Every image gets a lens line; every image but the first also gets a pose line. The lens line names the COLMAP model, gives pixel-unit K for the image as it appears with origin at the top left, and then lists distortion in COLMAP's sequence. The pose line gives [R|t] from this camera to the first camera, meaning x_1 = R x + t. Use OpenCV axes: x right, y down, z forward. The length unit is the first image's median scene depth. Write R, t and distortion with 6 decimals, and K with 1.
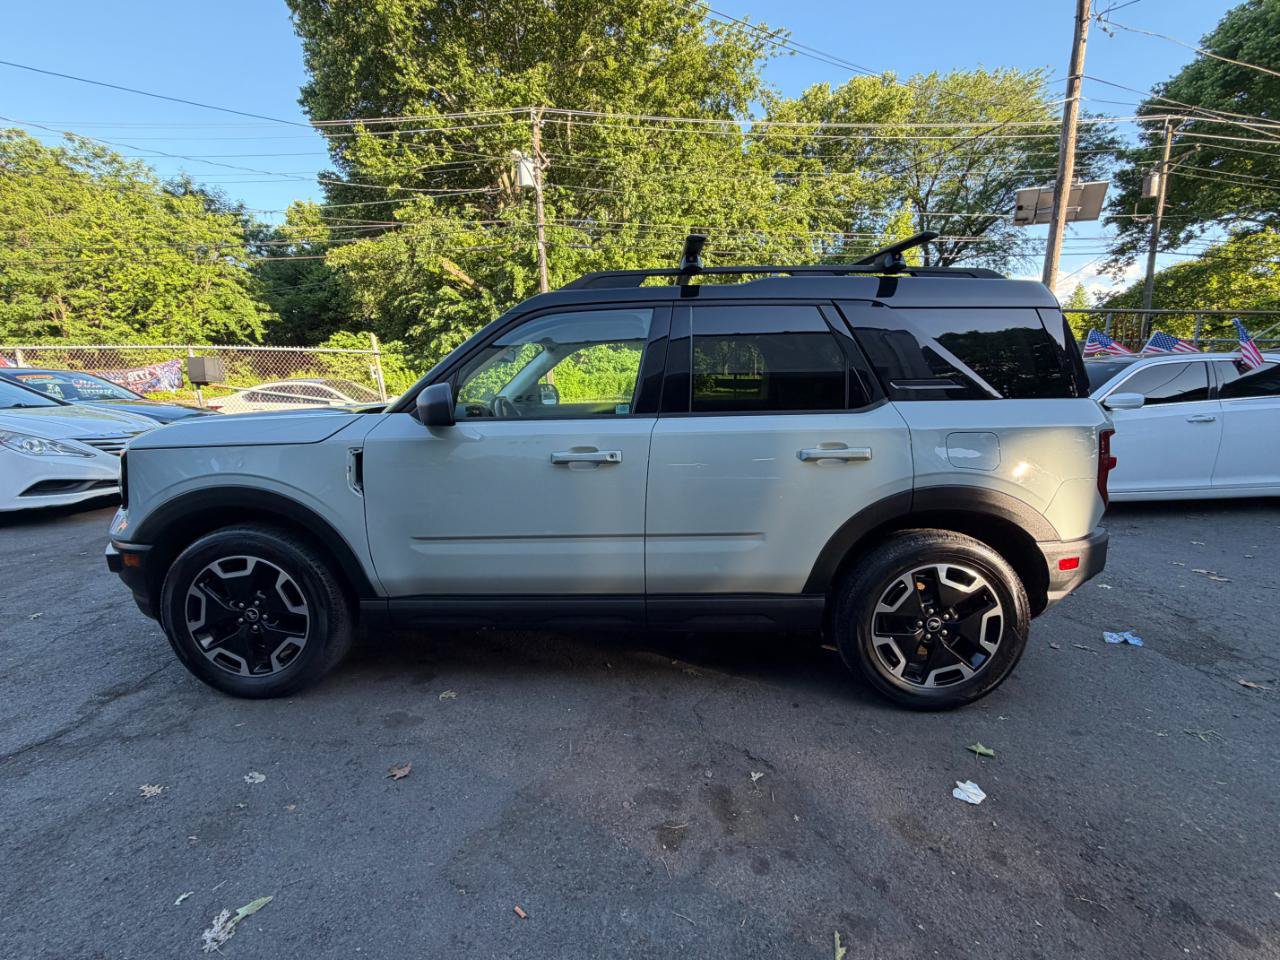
lens RADIAL K [[661.7, 0, 640.1], [0, 661.7, 510.1], [0, 0, 1]] dist [0.003010, 0.000418]
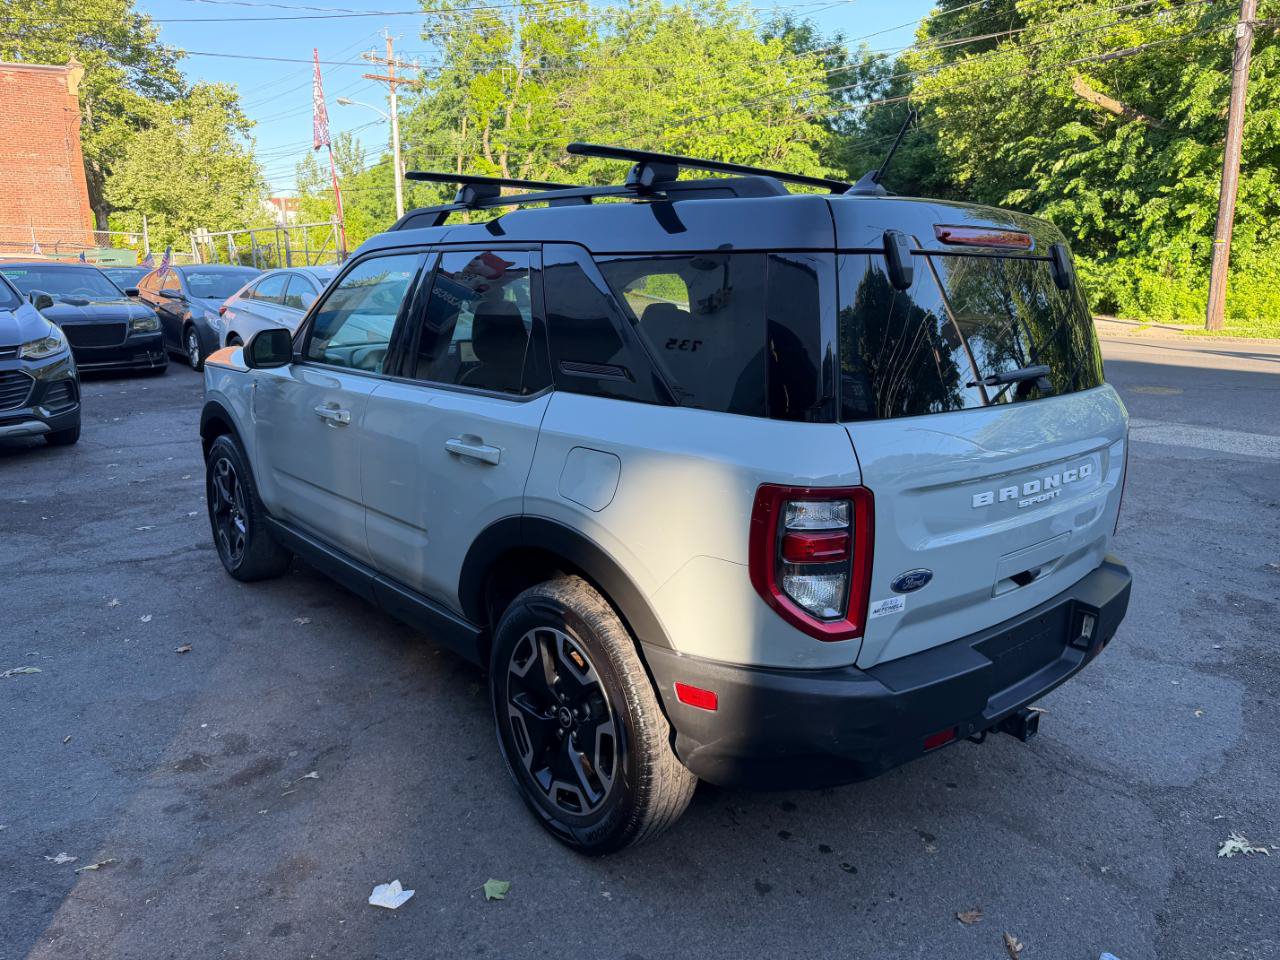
lens RADIAL K [[1119.8, 0, 633.7], [0, 1119.8, 539.0], [0, 0, 1]] dist [0.070265, -0.115734]
pose [[0.557682, 0.212248, -0.802460, 1.376748], [-0.163879, 0.975880, 0.144227, -0.188534], [0.813716, 0.051074, 0.579014, 0.369713]]
